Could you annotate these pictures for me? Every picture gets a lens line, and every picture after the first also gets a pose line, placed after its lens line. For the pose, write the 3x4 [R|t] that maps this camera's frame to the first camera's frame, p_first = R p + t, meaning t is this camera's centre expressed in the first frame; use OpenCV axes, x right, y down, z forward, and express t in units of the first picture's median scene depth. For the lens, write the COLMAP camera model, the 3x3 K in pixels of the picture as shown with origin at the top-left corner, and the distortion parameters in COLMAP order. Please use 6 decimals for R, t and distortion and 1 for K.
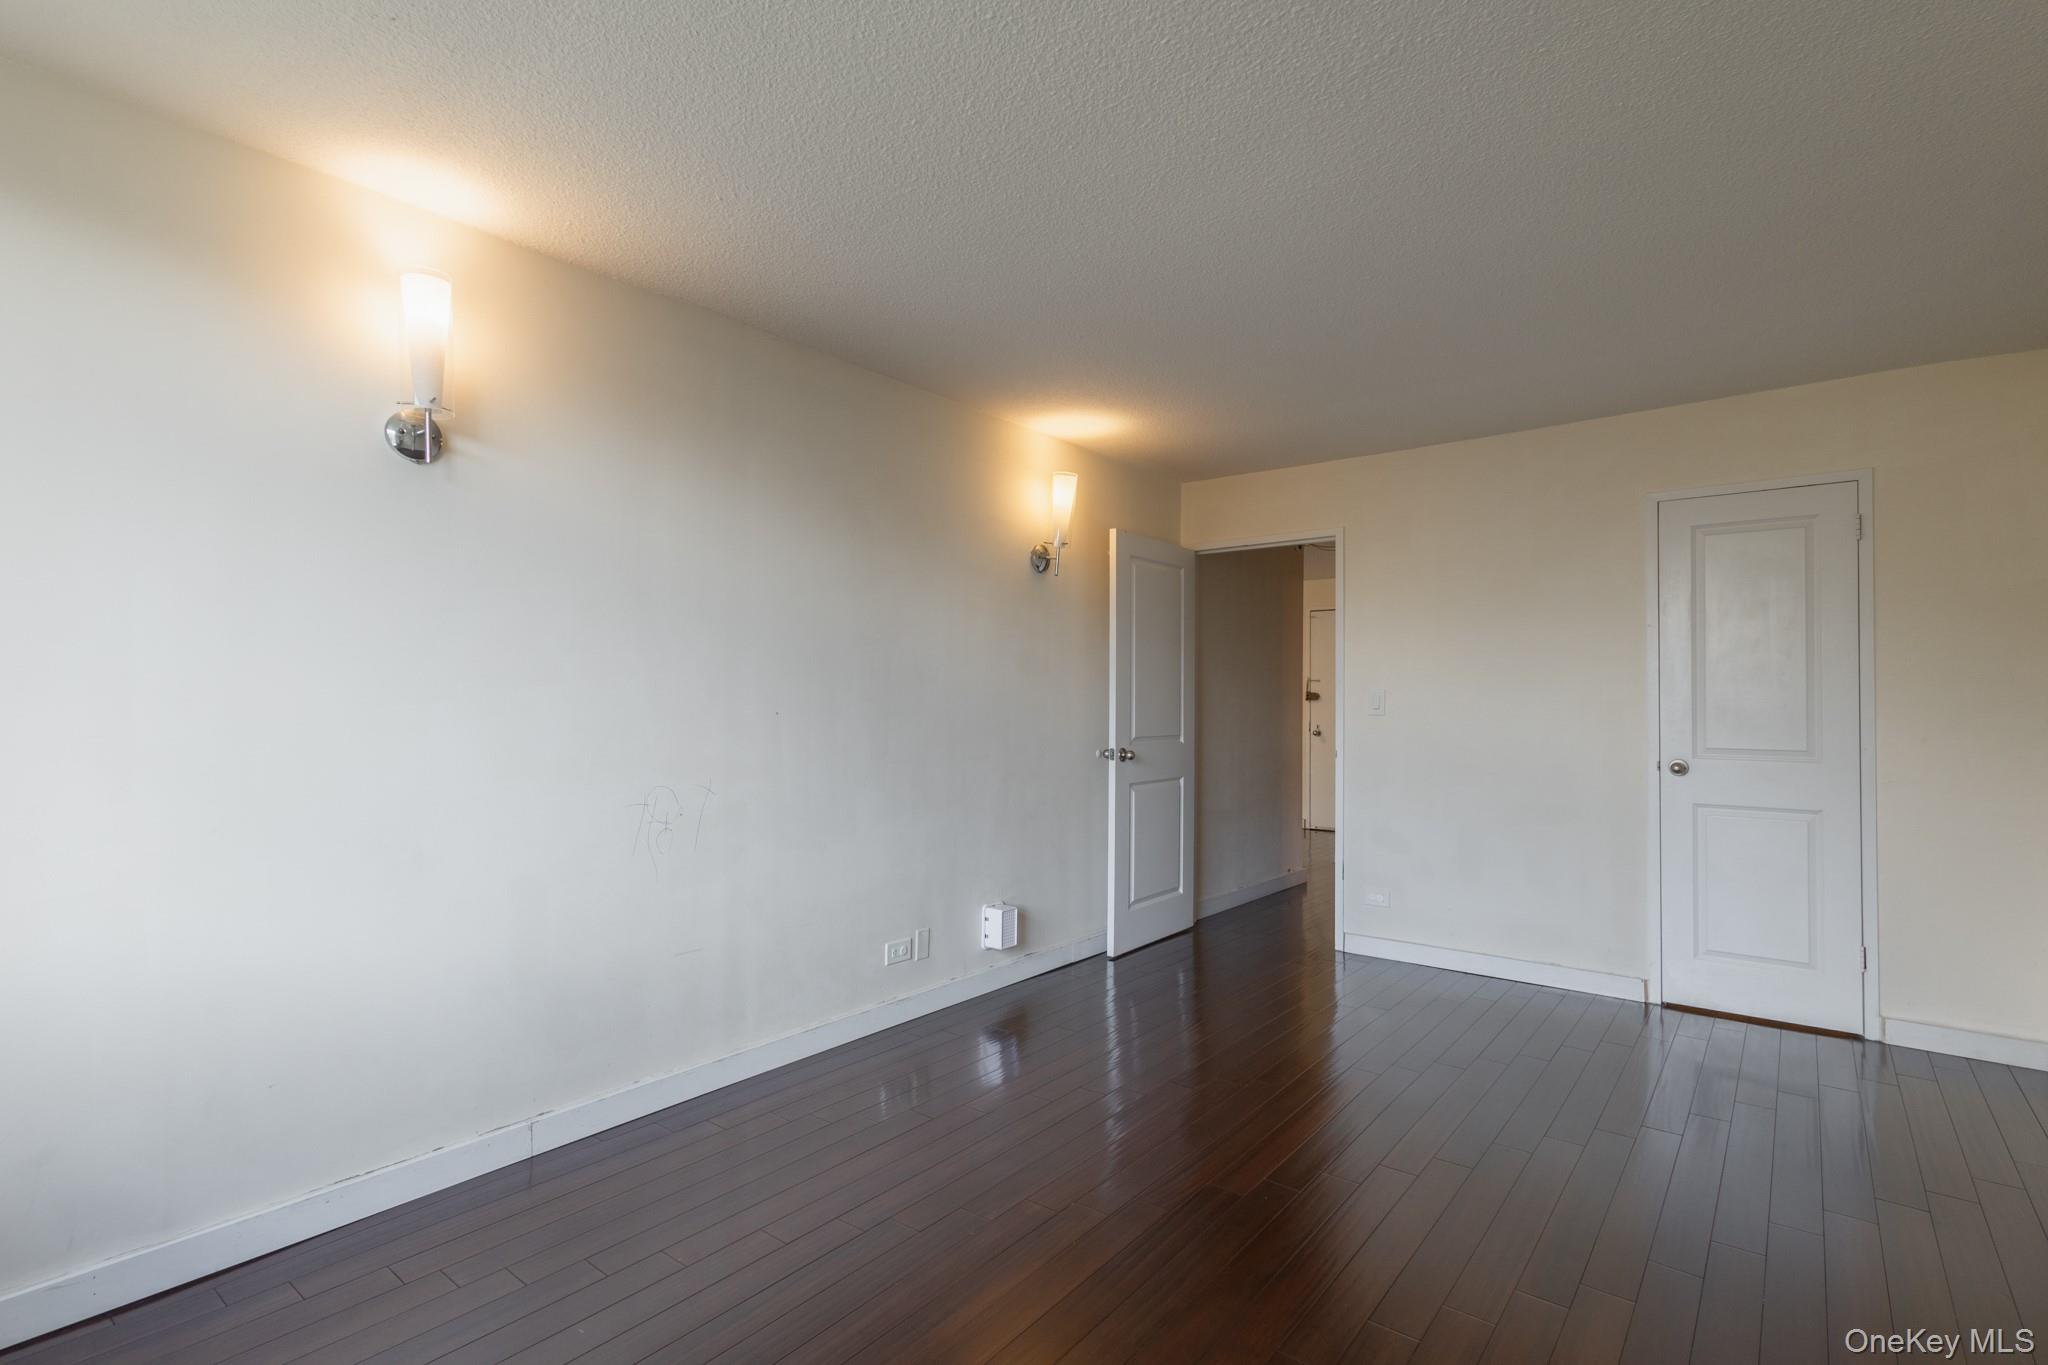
lens RADIAL K [[971.8, 0, 1015.6], [0, 971.8, 686.2], [0, 0, 1]] dist [0.018859, -0.004170]
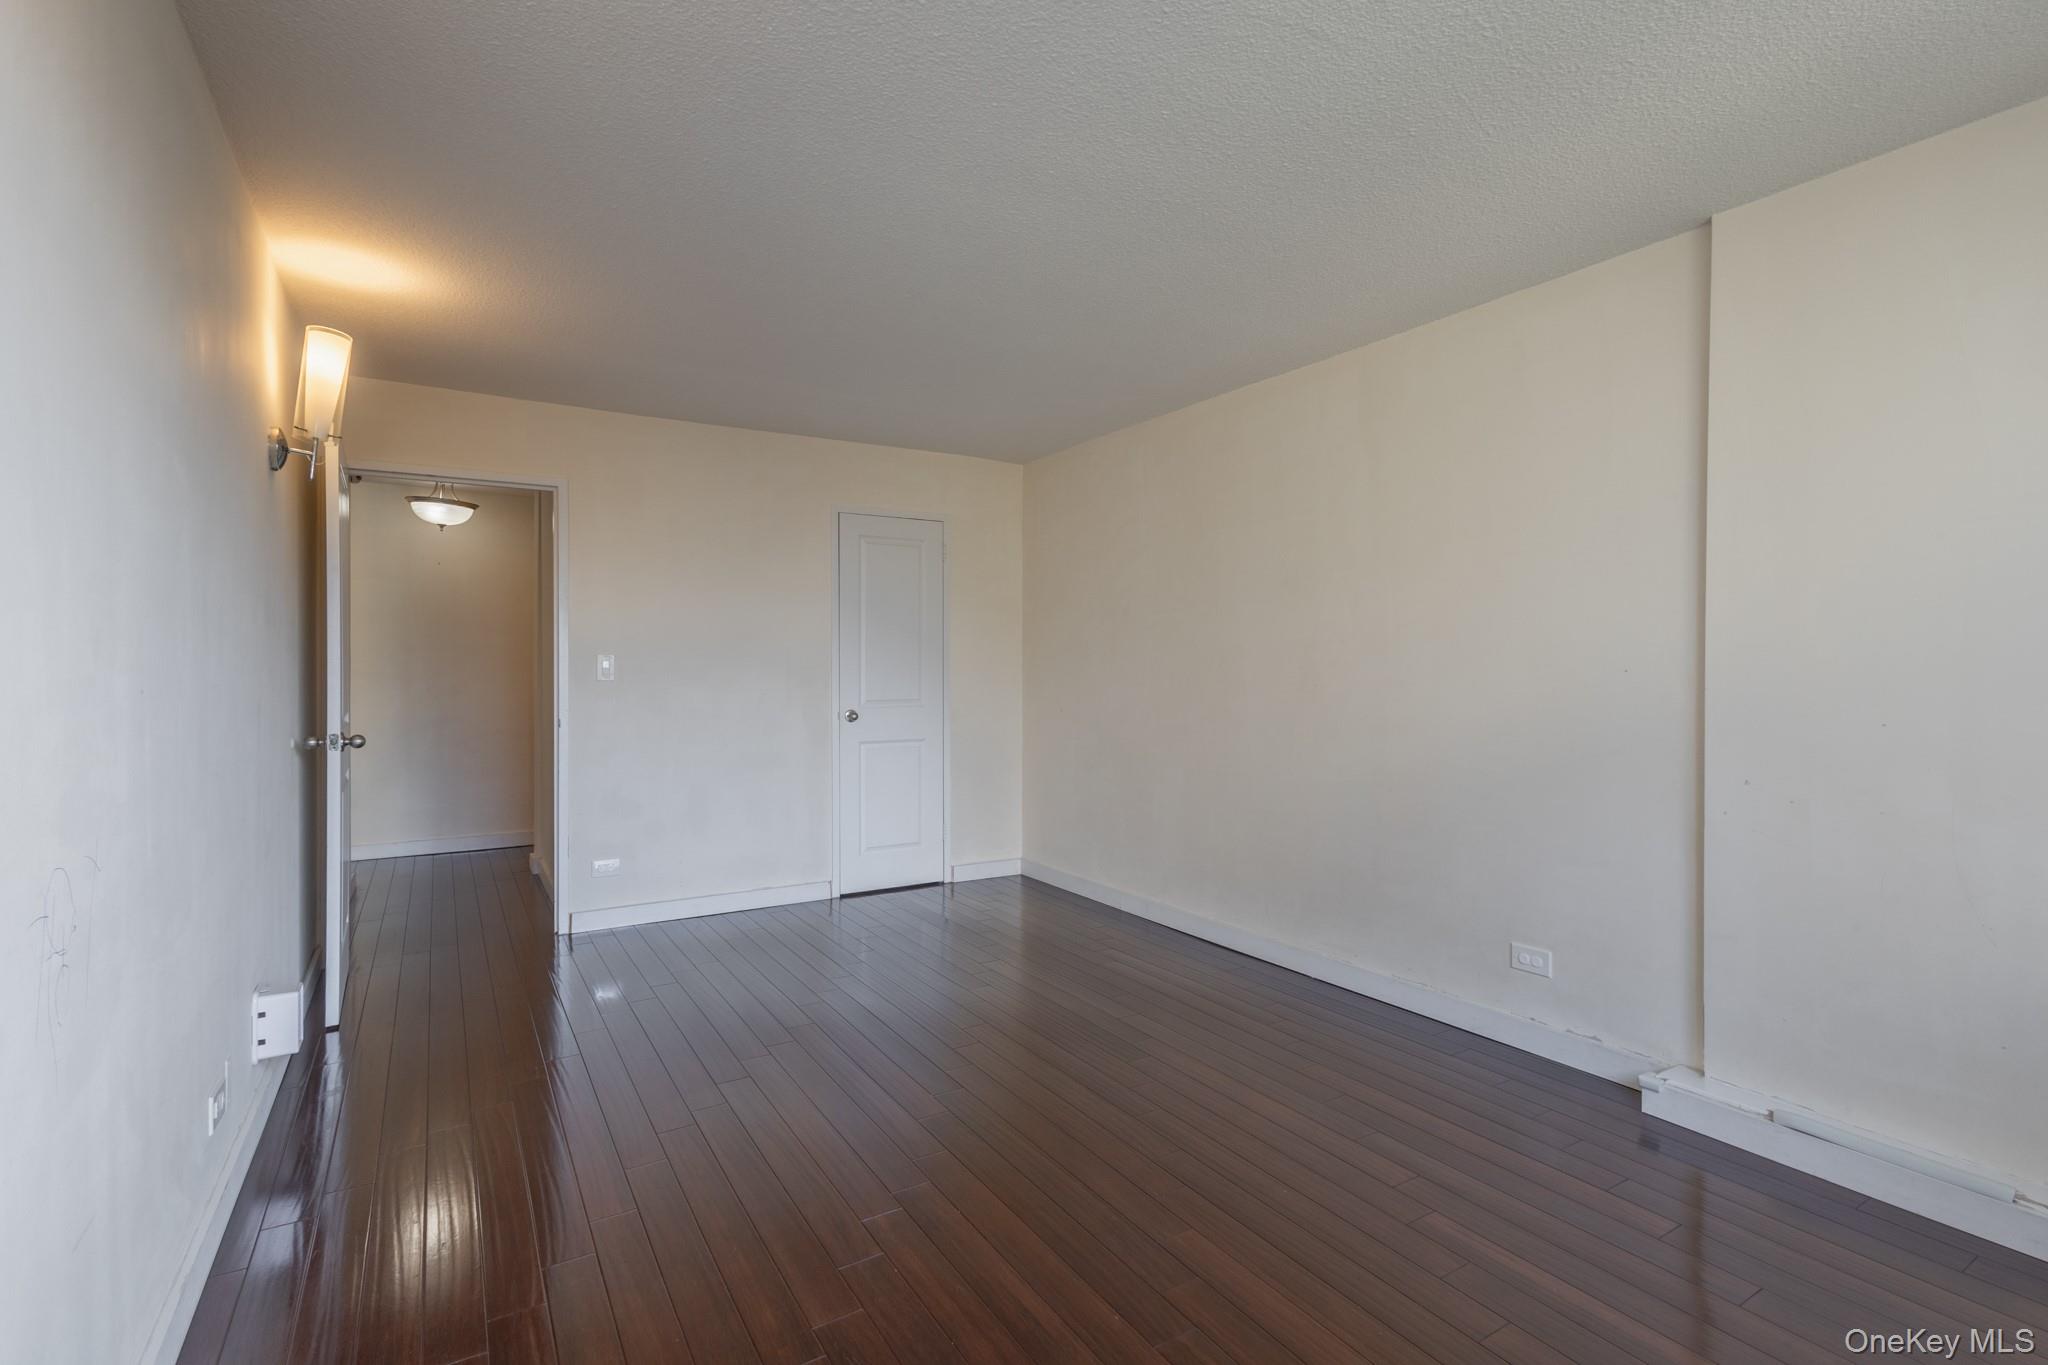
lens RADIAL K [[971.8, 0, 1023.3], [0, 971.8, 677.4], [0, 0, 1]] dist [0.018859, -0.004170]
pose [[0.323405, -0.012352, 0.946180, -0.486945], [-0.014747, 0.999728, 0.018092, 0.004643], [-0.946146, -0.019805, 0.323135, 0.353433]]
